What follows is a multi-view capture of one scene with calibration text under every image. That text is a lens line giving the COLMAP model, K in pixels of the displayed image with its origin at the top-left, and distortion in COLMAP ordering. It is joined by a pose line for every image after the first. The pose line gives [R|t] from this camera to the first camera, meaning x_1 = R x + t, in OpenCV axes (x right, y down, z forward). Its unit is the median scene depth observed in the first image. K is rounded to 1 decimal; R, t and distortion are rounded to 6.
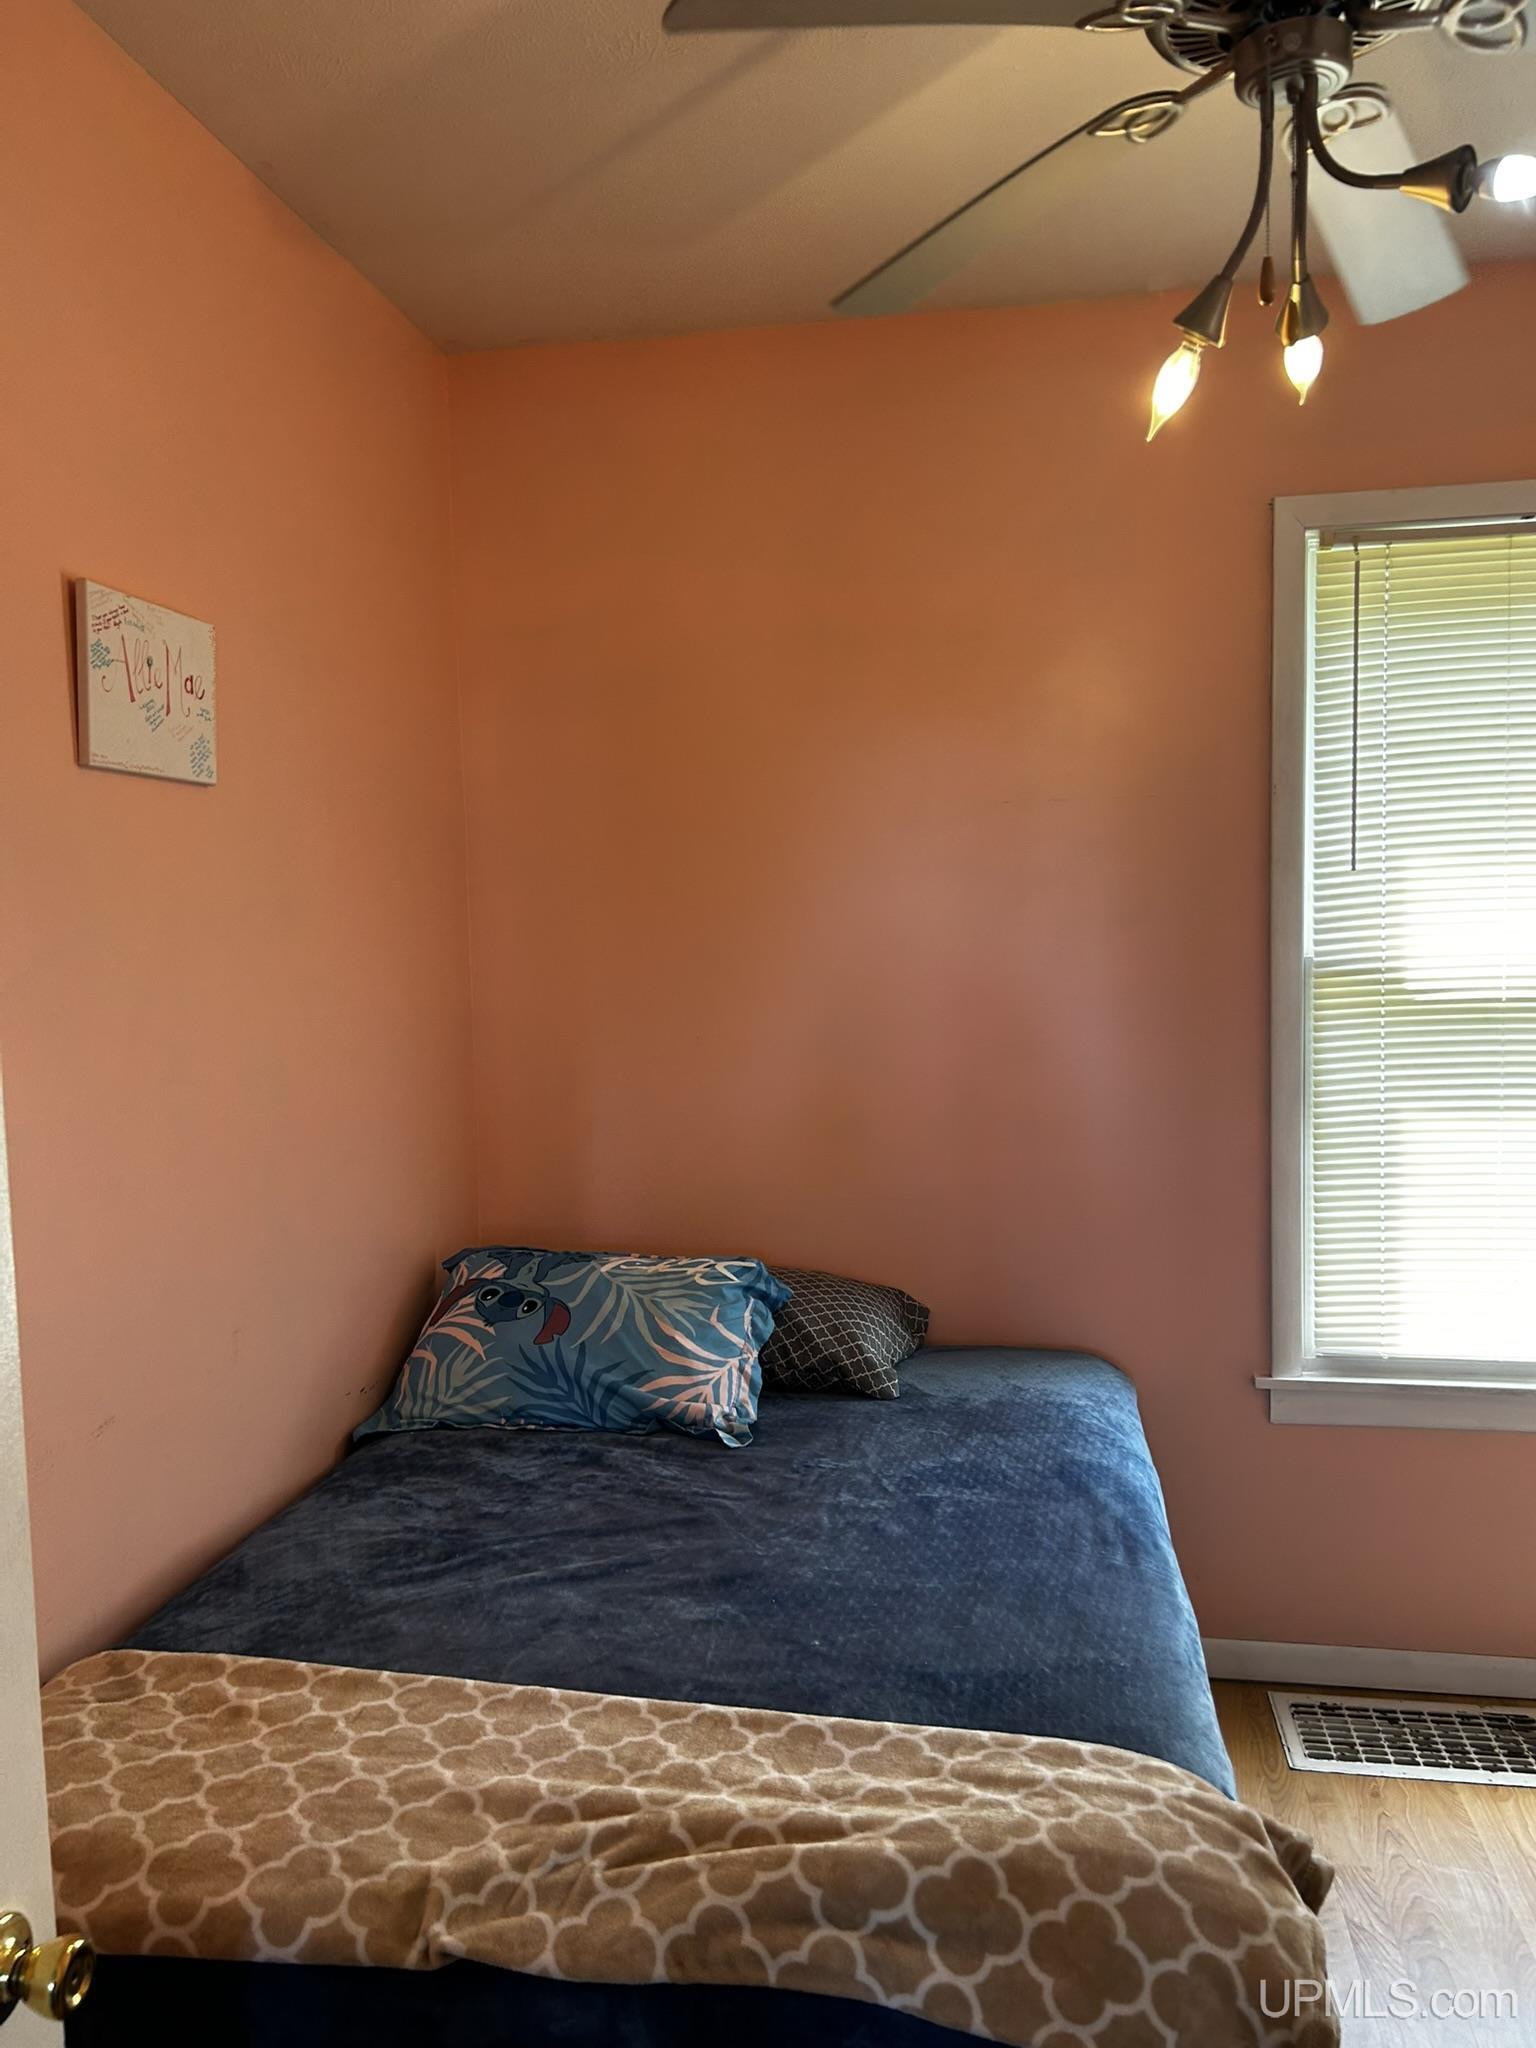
lens RADIAL K [[1541.6, 0, 776.1], [0, 1541.6, 1020.2], [0, 0, 1]] dist [0.042176, -0.050639]
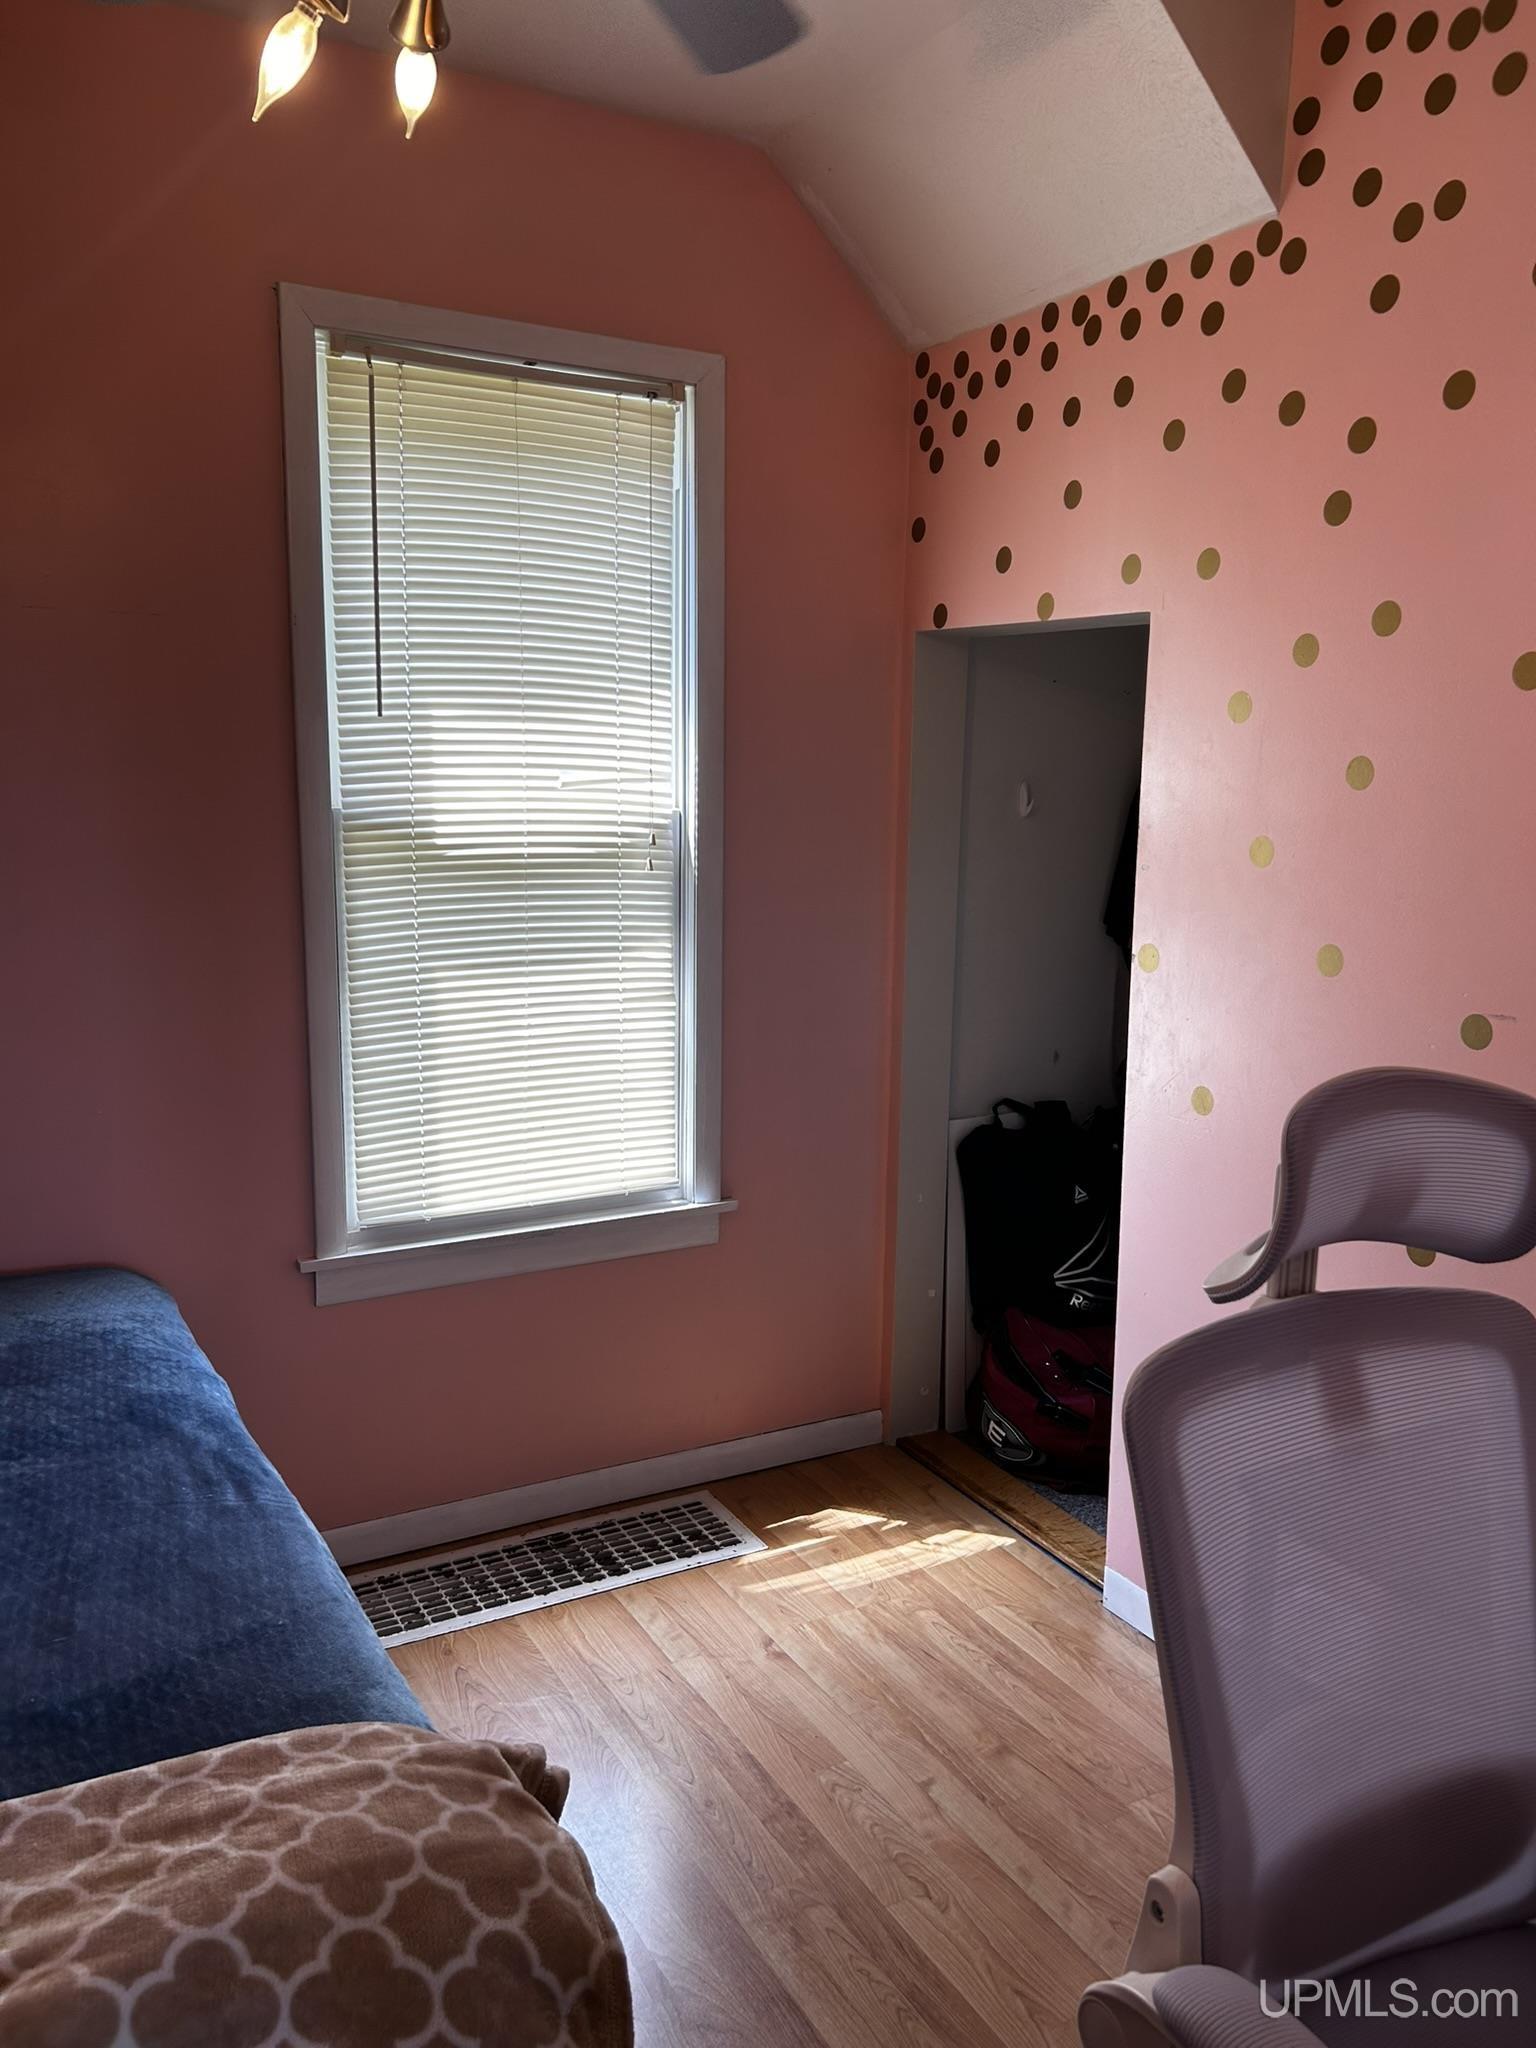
lens RADIAL K [[1541.6, 0, 766.3], [0, 1541.6, 1028.8], [0, 0, 1]] dist [0.042176, -0.050639]
pose [[0.776242, -0.068853, 0.626664, -0.067440], [0.014180, 0.995674, 0.091832, 0.013155], [-0.630275, -0.062398, 0.773860, 0.158568]]
